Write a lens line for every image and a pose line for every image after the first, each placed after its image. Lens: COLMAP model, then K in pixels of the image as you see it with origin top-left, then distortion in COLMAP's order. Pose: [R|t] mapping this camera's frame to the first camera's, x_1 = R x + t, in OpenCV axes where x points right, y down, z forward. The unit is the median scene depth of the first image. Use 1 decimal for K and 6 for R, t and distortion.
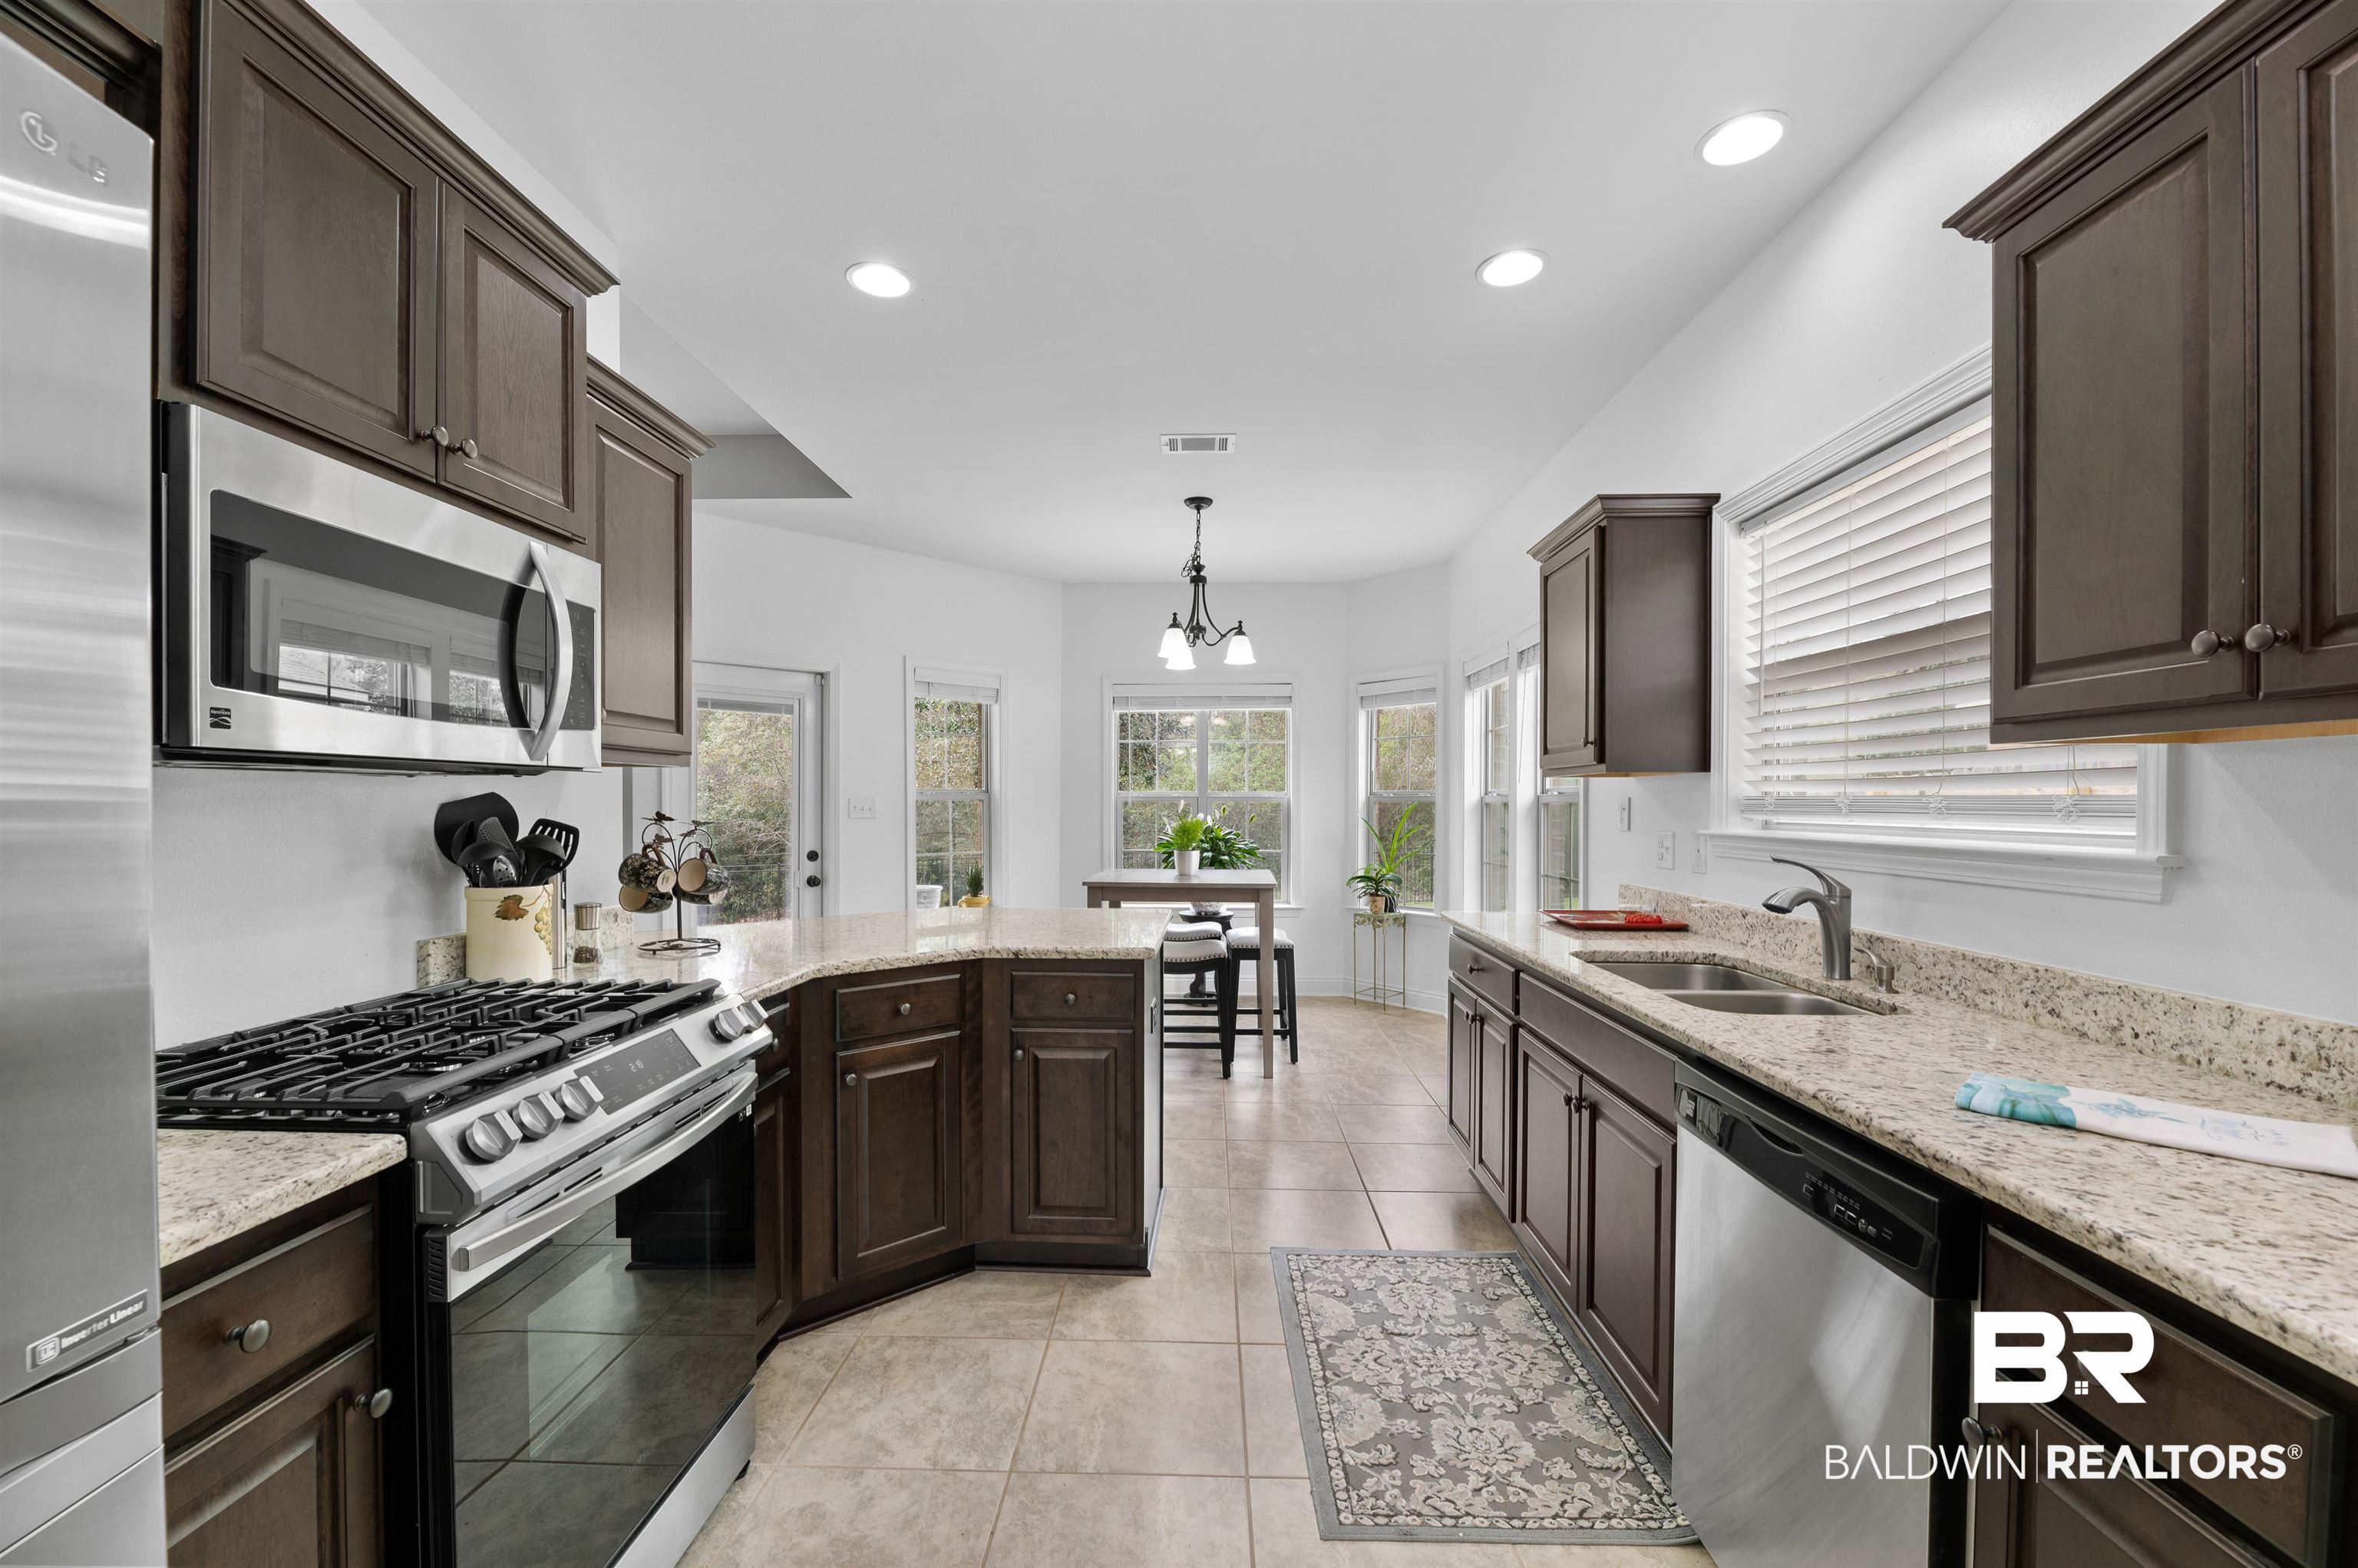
lens RADIAL K [[960.4, 0, 1180.0], [0, 960.4, 797.4], [0, 0, 1]] dist [0.000360, -0.001678]
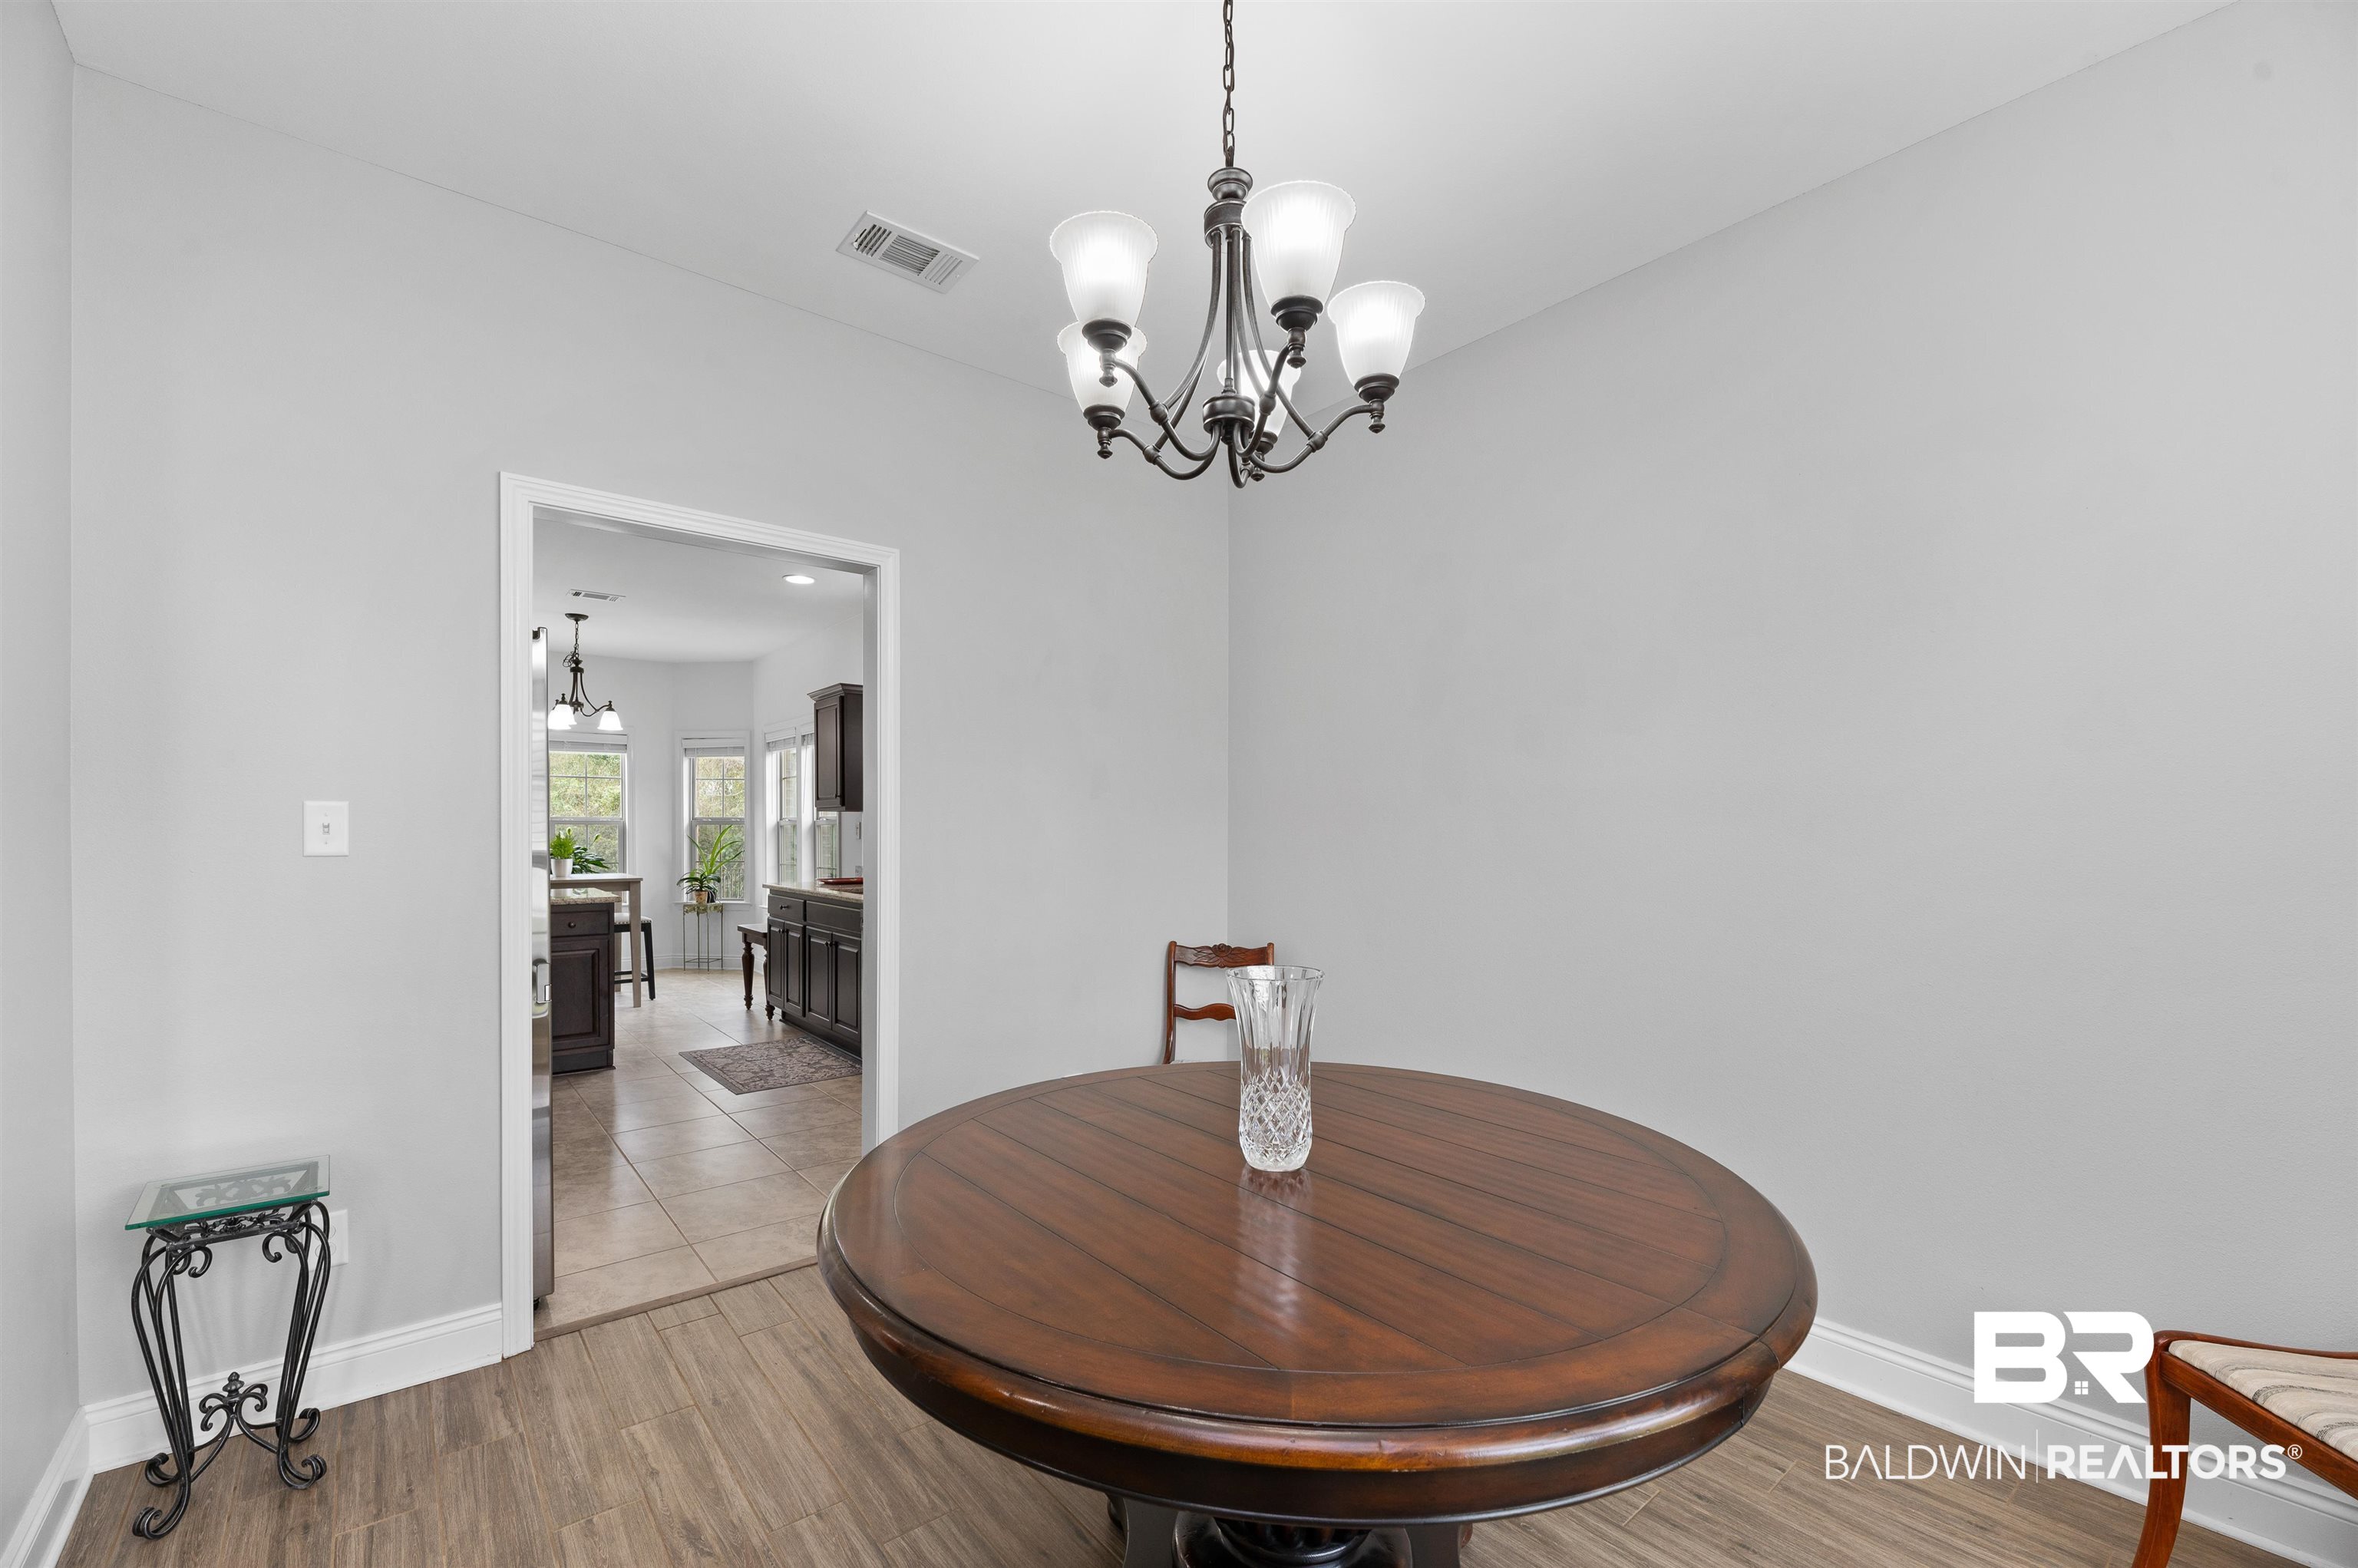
lens RADIAL K [[960.4, 0, 1159.6], [0, 960.4, 847.2], [0, 0, 1]] dist [0.000360, -0.001678]
pose [[0.764111, -0.015105, 0.644908, -0.390810], [-0.002651, 0.999644, 0.026554, -0.003794], [-0.645080, -0.022000, 0.763799, -1.054374]]
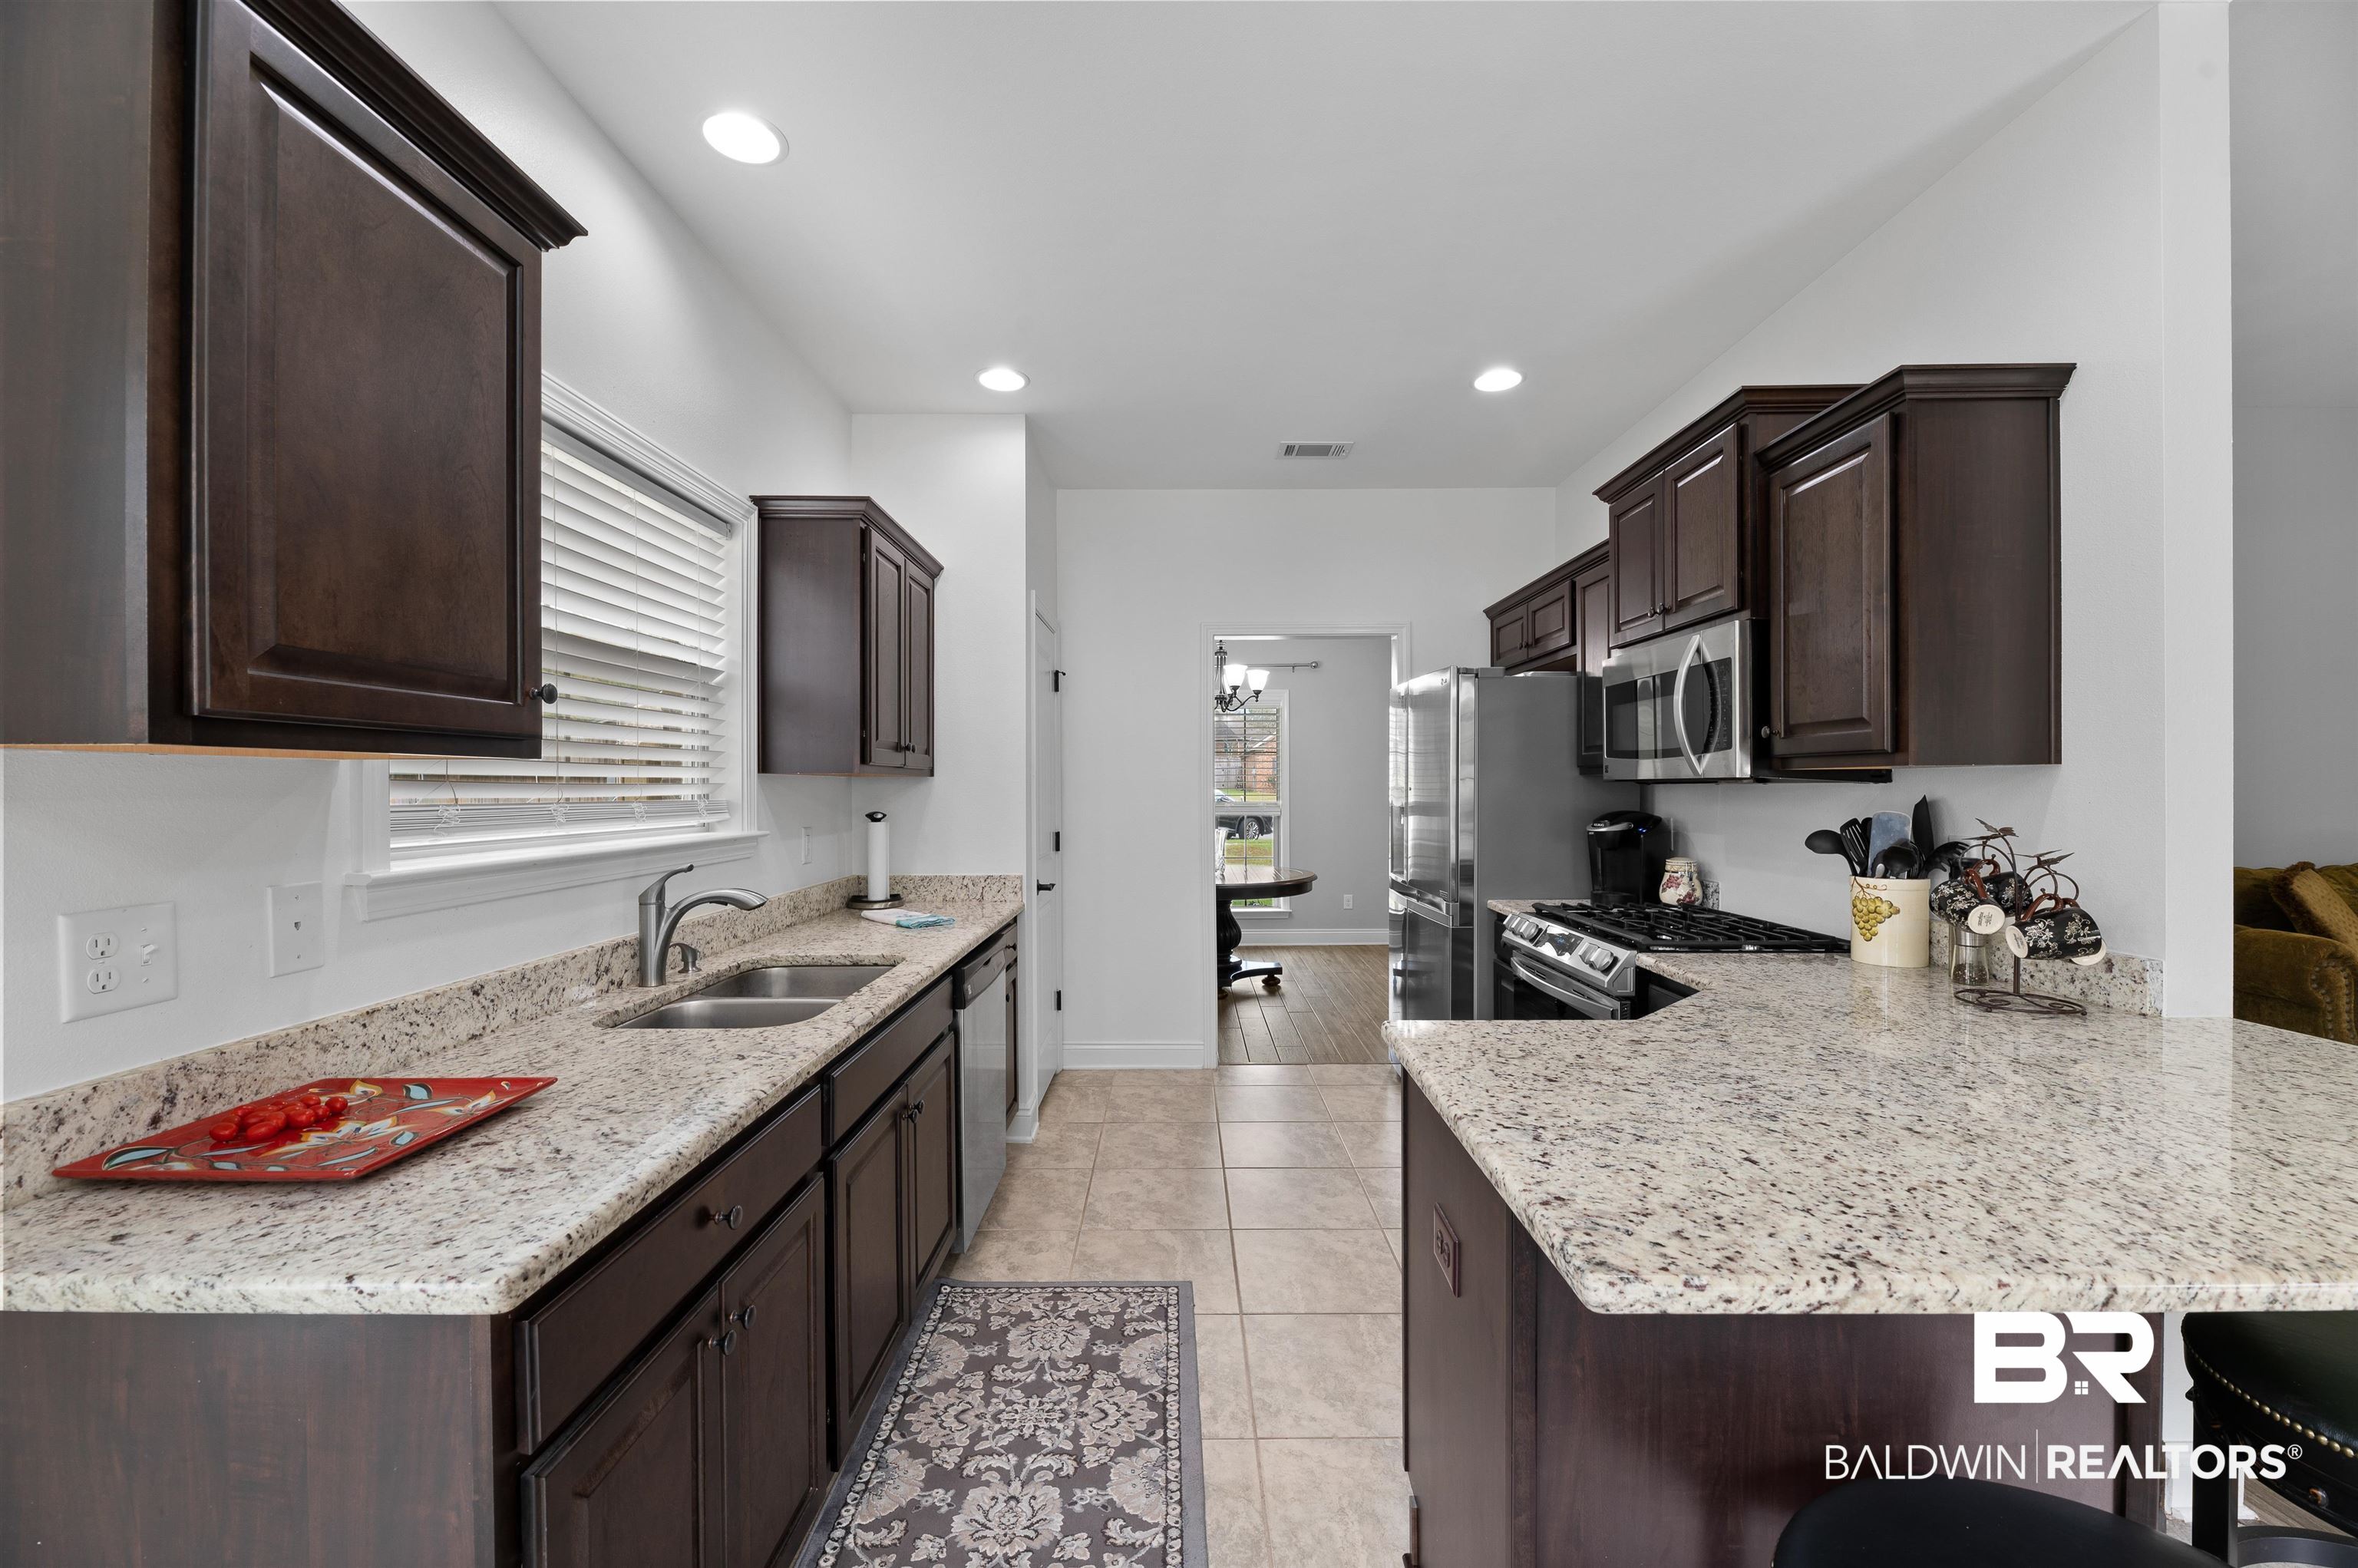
lens RADIAL K [[960.4, 0, 1182.2], [0, 960.4, 786.5], [0, 0, 1]] dist [0.000360, -0.001678]
pose [[-0.999506, 0.001760, -0.031365, 0.119373], [0.001799, 0.999998, -0.001213, -0.010975], [0.031363, -0.001269, -0.999507, 1.447838]]
